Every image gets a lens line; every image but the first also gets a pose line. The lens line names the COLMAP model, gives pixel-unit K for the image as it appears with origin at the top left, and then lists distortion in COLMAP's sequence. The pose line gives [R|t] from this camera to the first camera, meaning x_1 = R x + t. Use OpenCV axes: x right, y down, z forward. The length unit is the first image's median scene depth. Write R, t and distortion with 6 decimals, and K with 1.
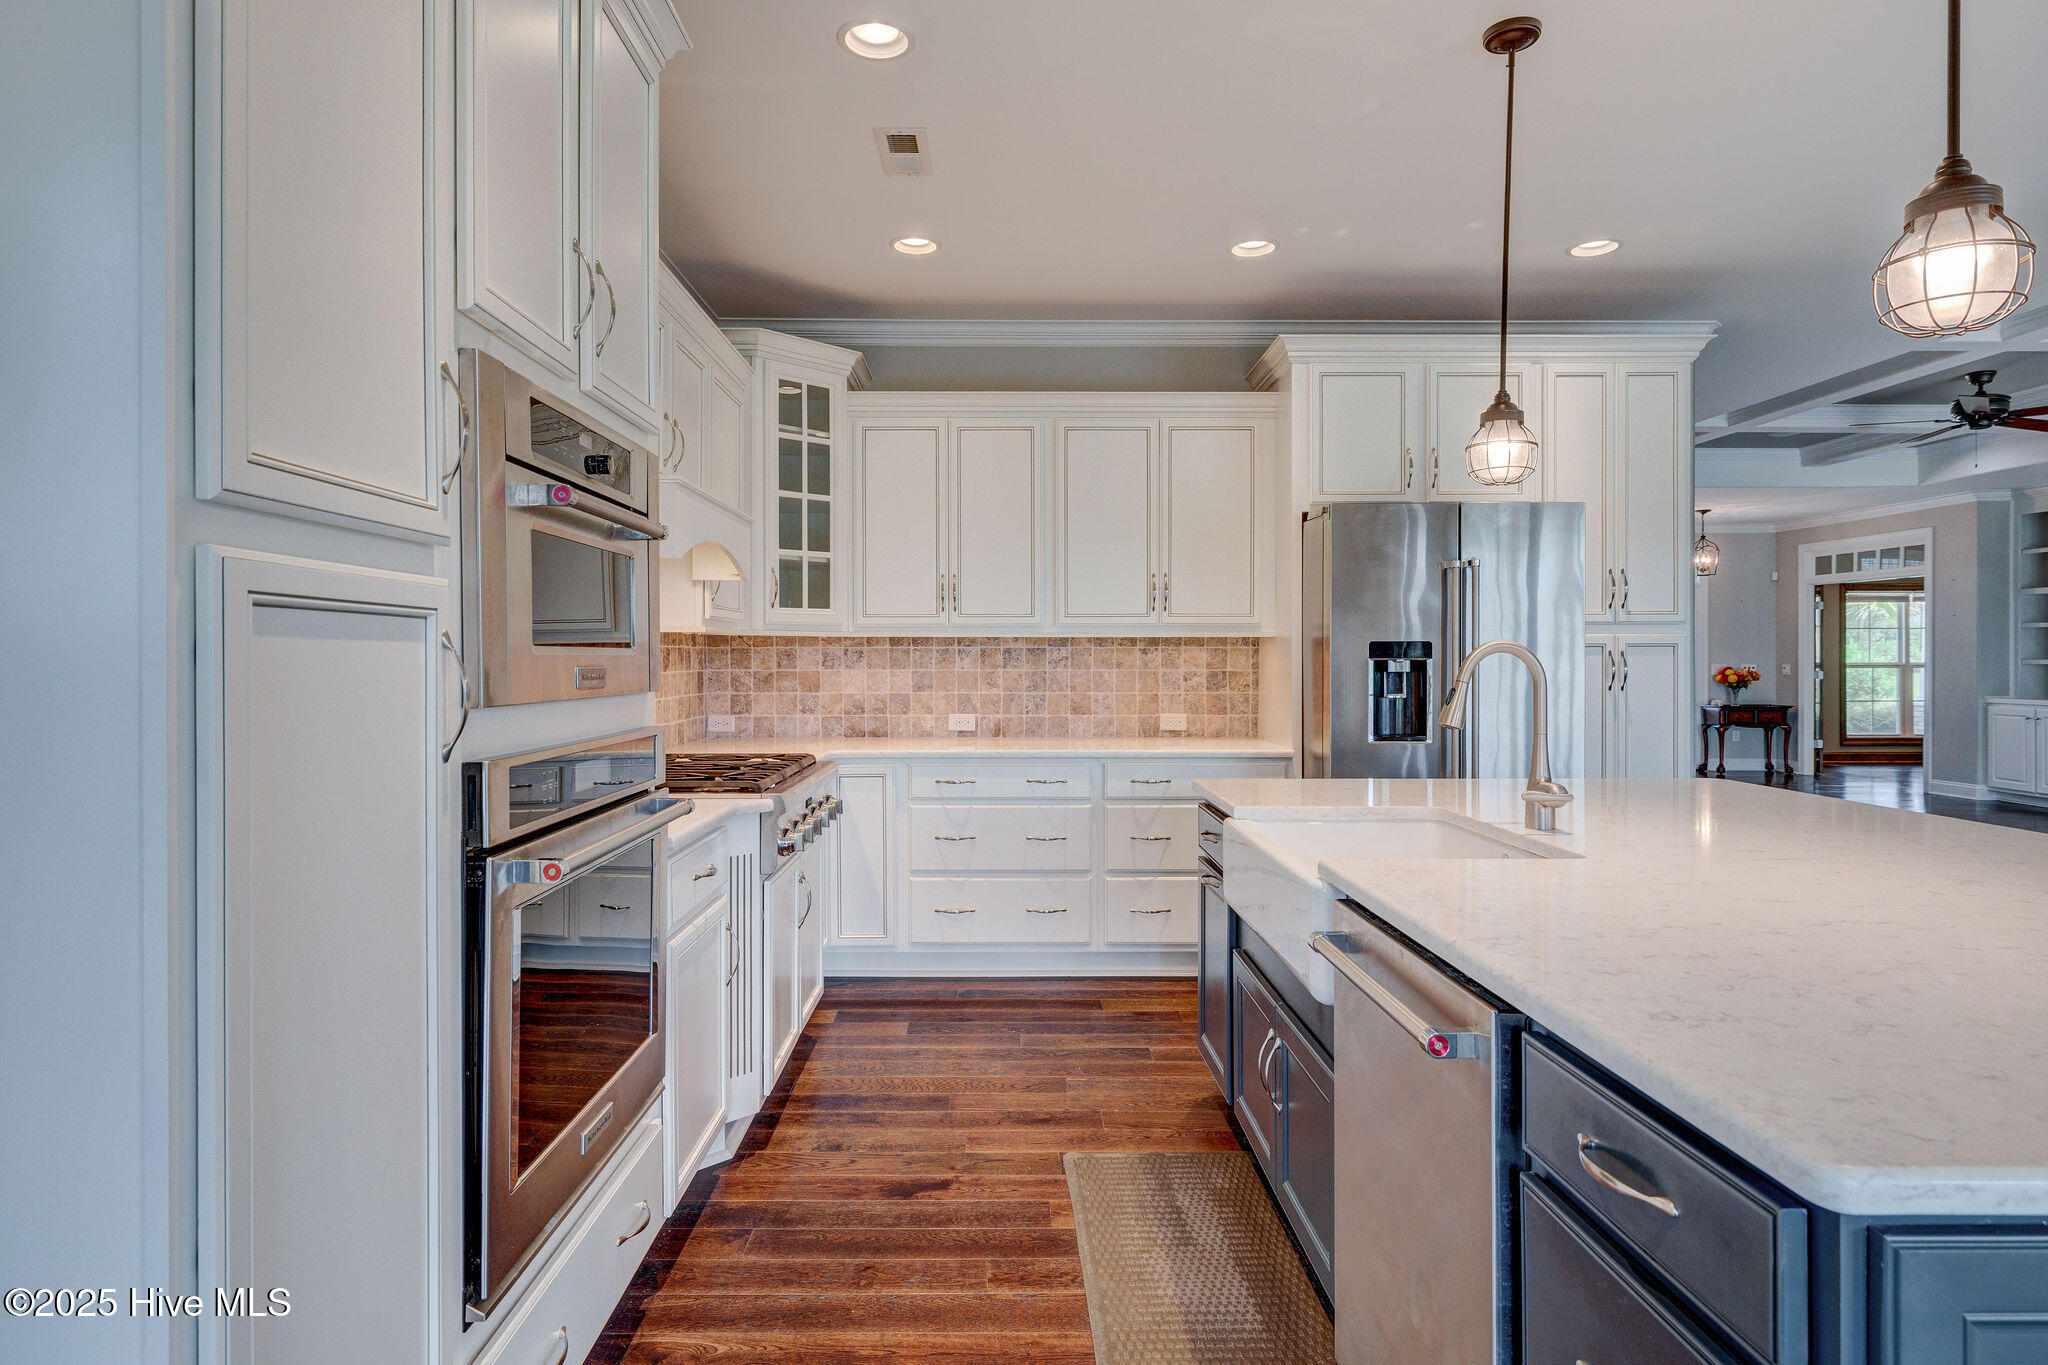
lens RADIAL K [[1142.2, 0, 980.6], [0, 1142.2, 656.8], [0, 0, 1]] dist [-0.008632, -0.002549]
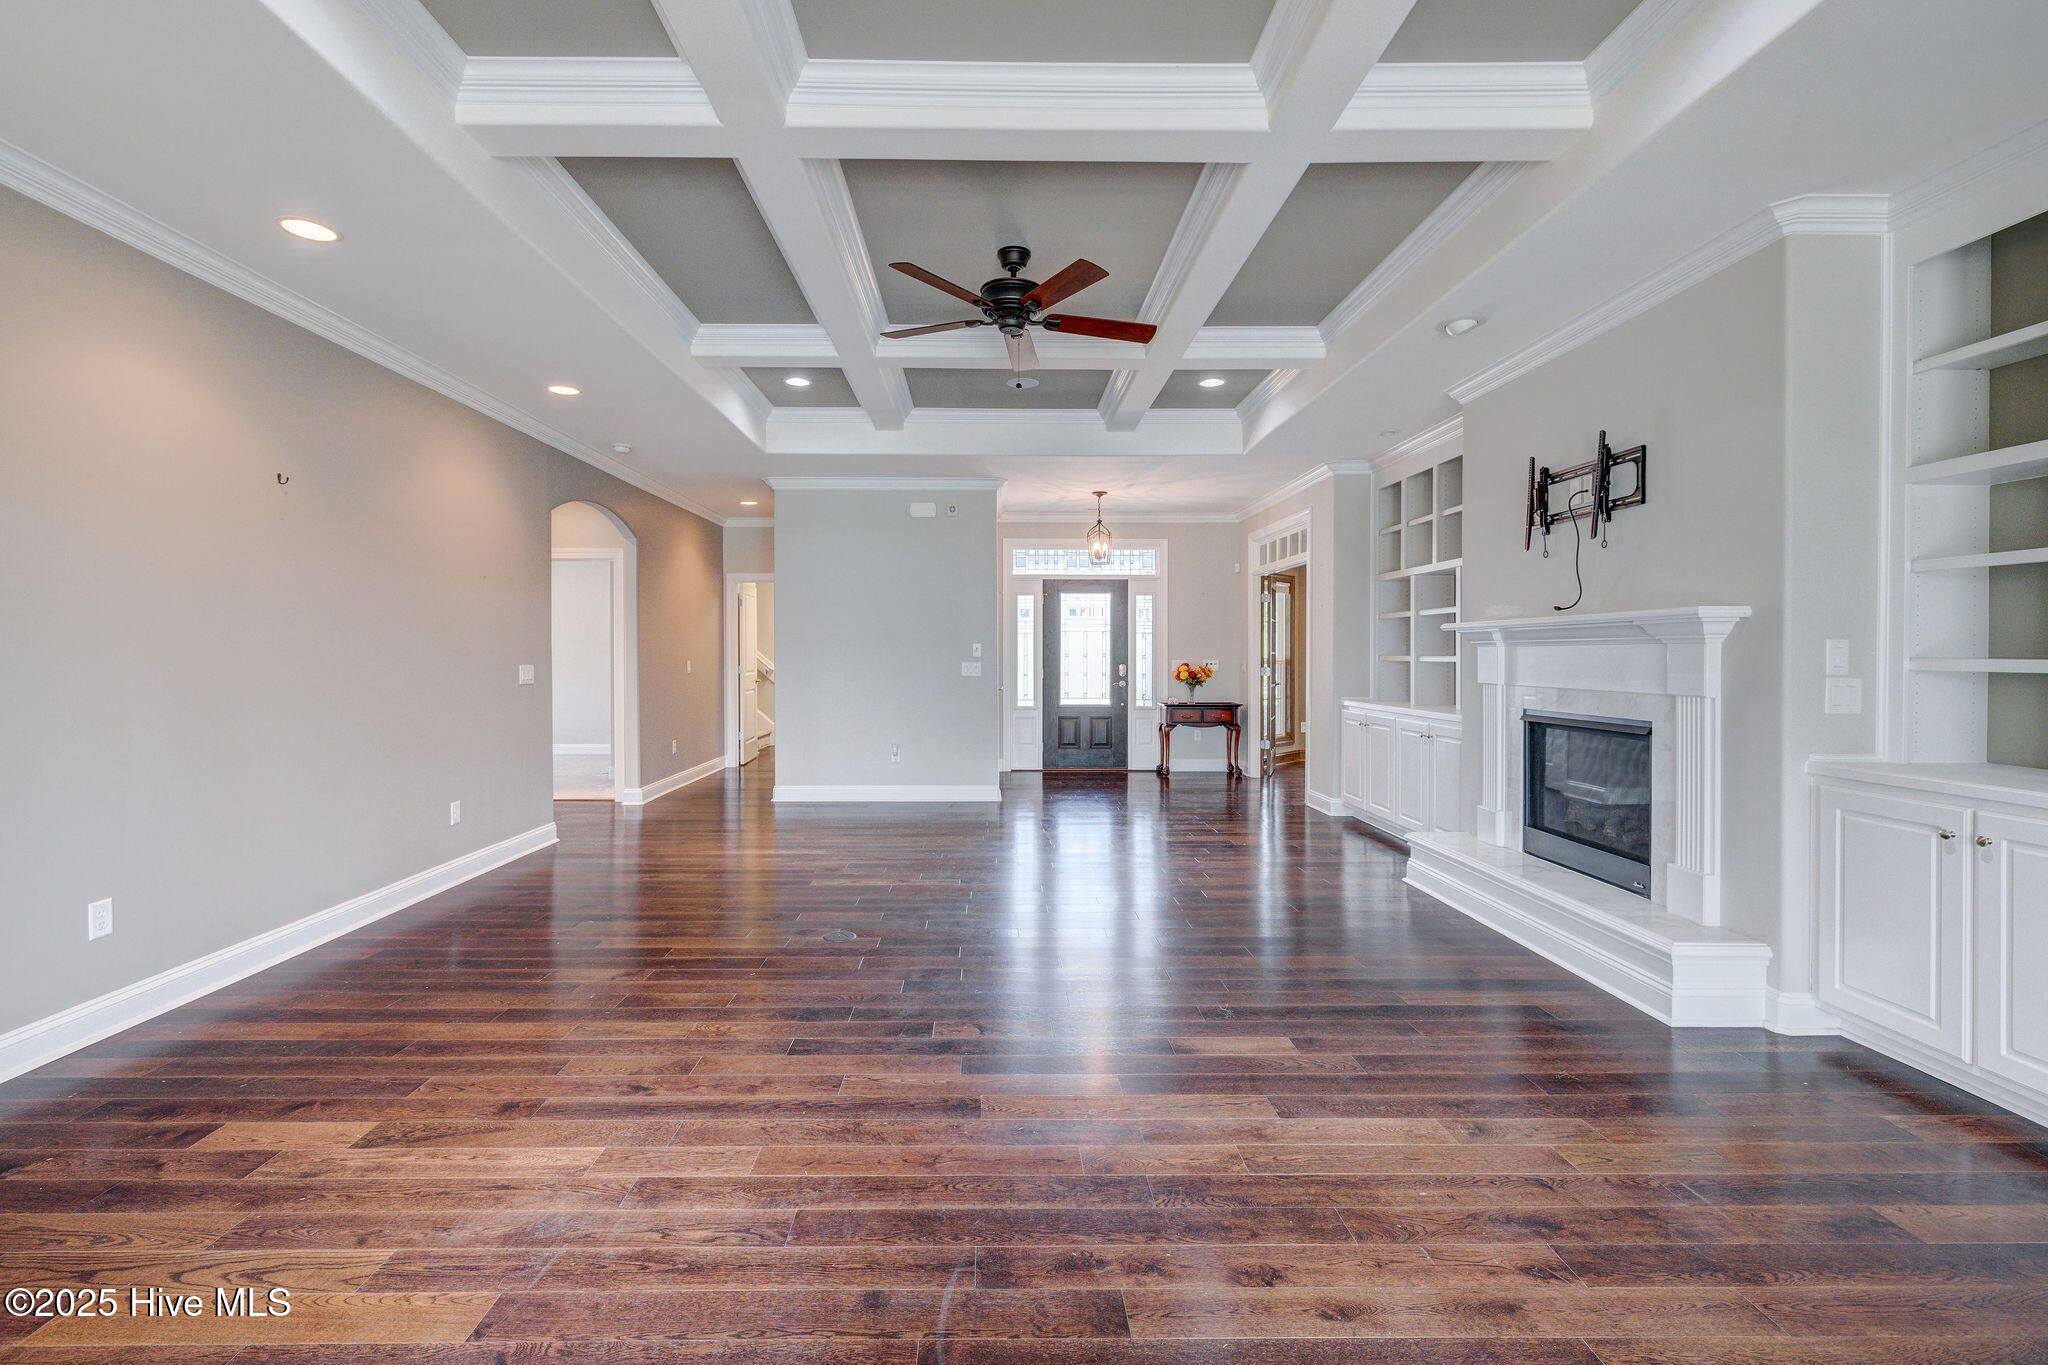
lens RADIAL K [[905.8, 0, 1015.6], [0, 905.8, 667.2], [0, 0, 1]] dist [0.000184, 0.000174]
pose [[0.999911, 0.002266, 0.013159, 0.518066], [-0.002485, 0.999859, 0.016618, 0.000224], [-0.013120, -0.016649, 0.999775, 0.248764]]
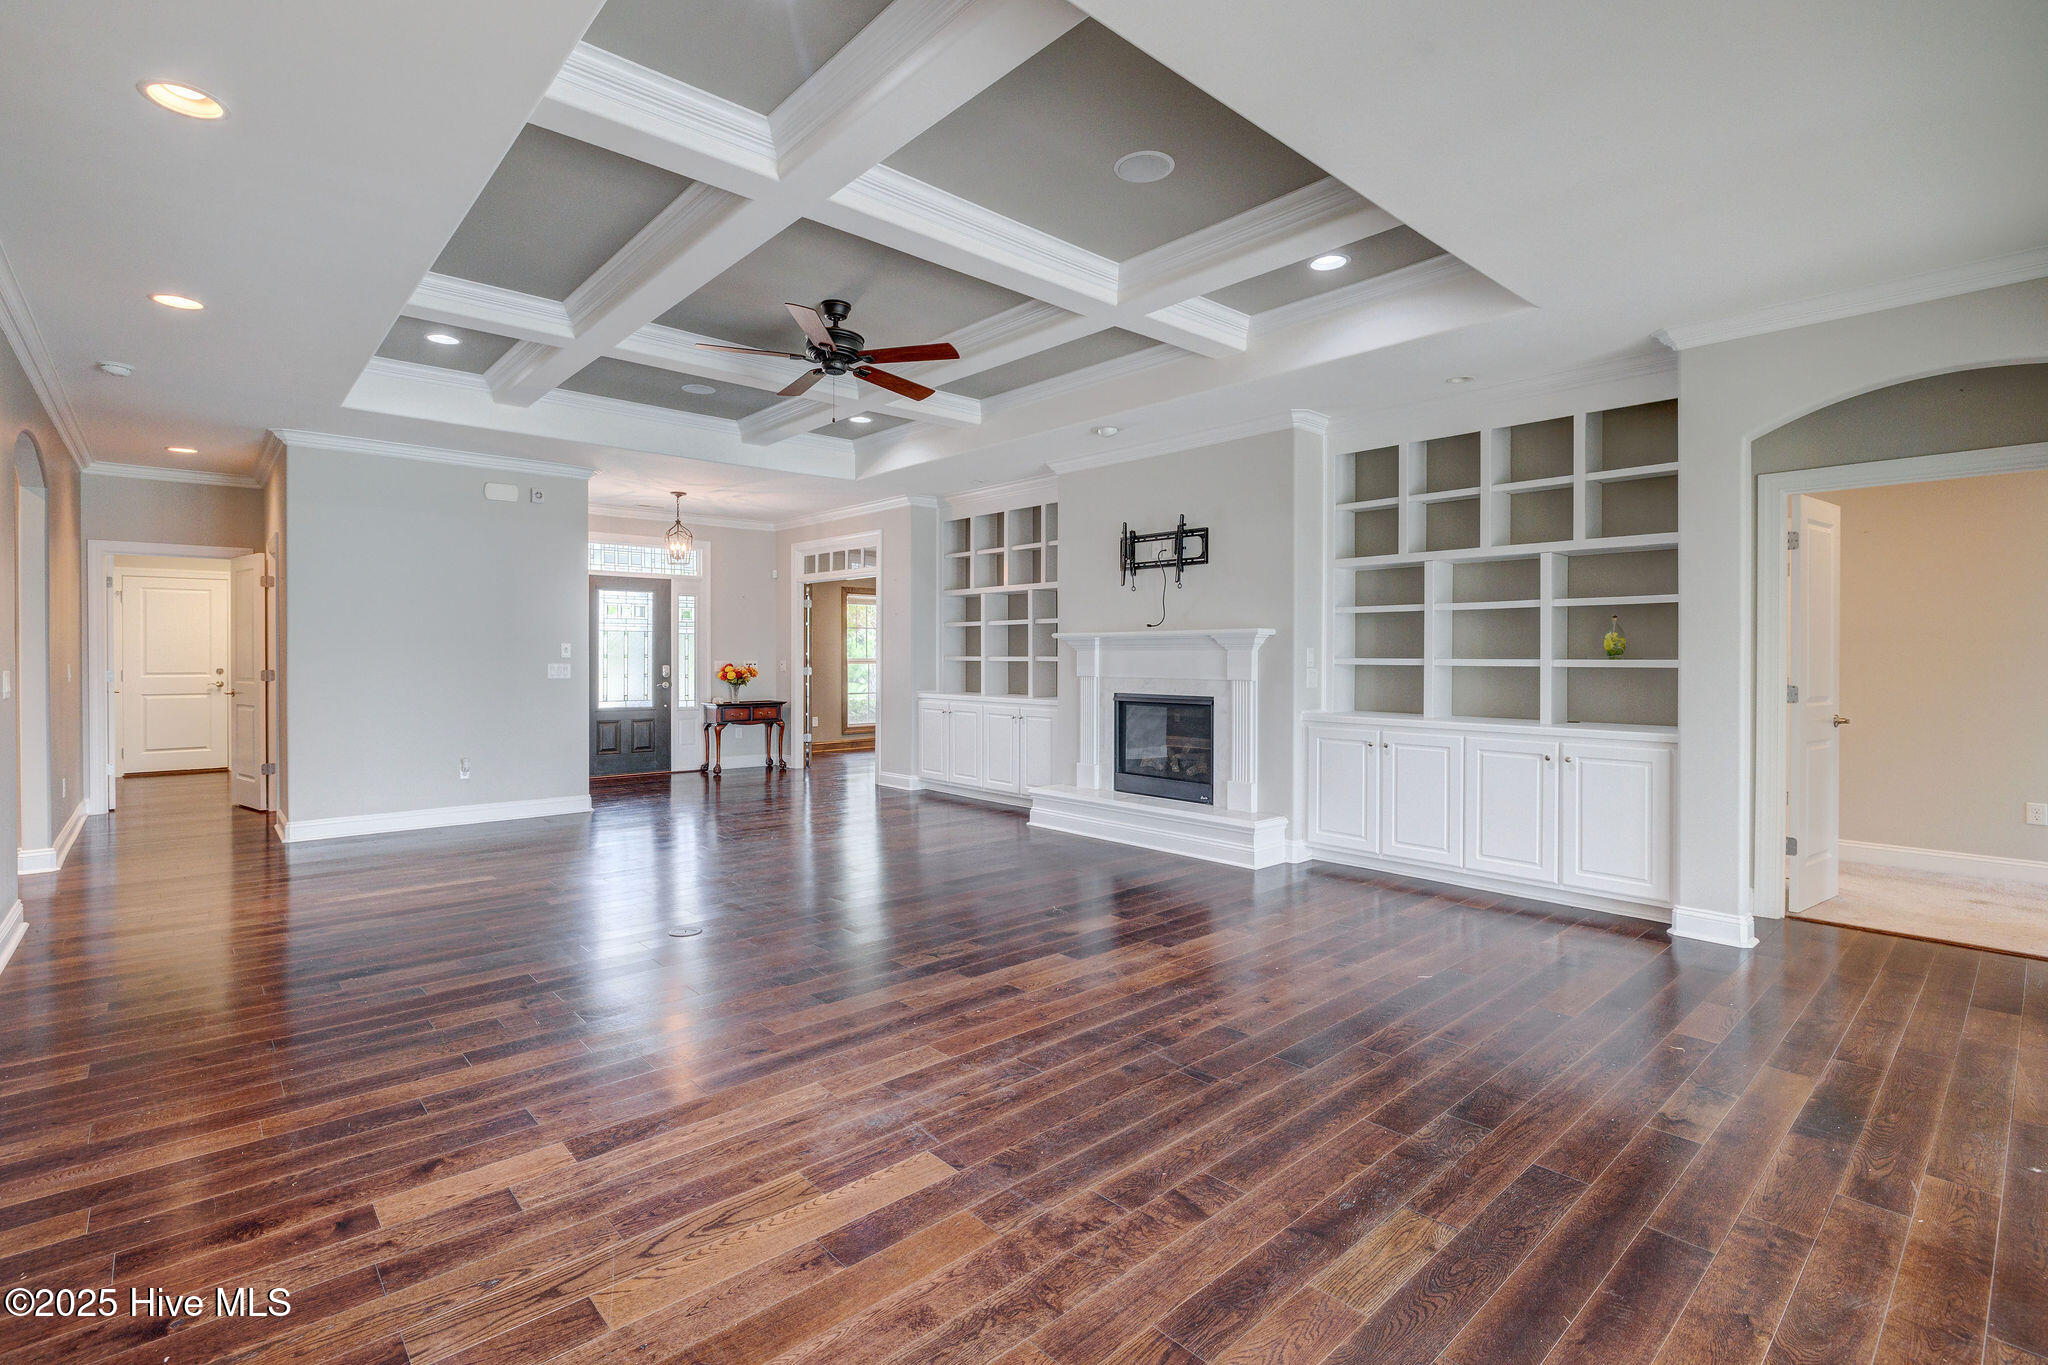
lens RADIAL K [[937.5, 0, 1018.1], [0, 937.5, 669.2], [0, 0, 1]] dist [-0.008766, 0.000394]
pose [[0.742974, -0.006502, 0.669289, 0.308419], [-0.004713, 0.999877, 0.014946, 0.000593], [-0.669304, -0.014259, 0.742852, 0.237819]]
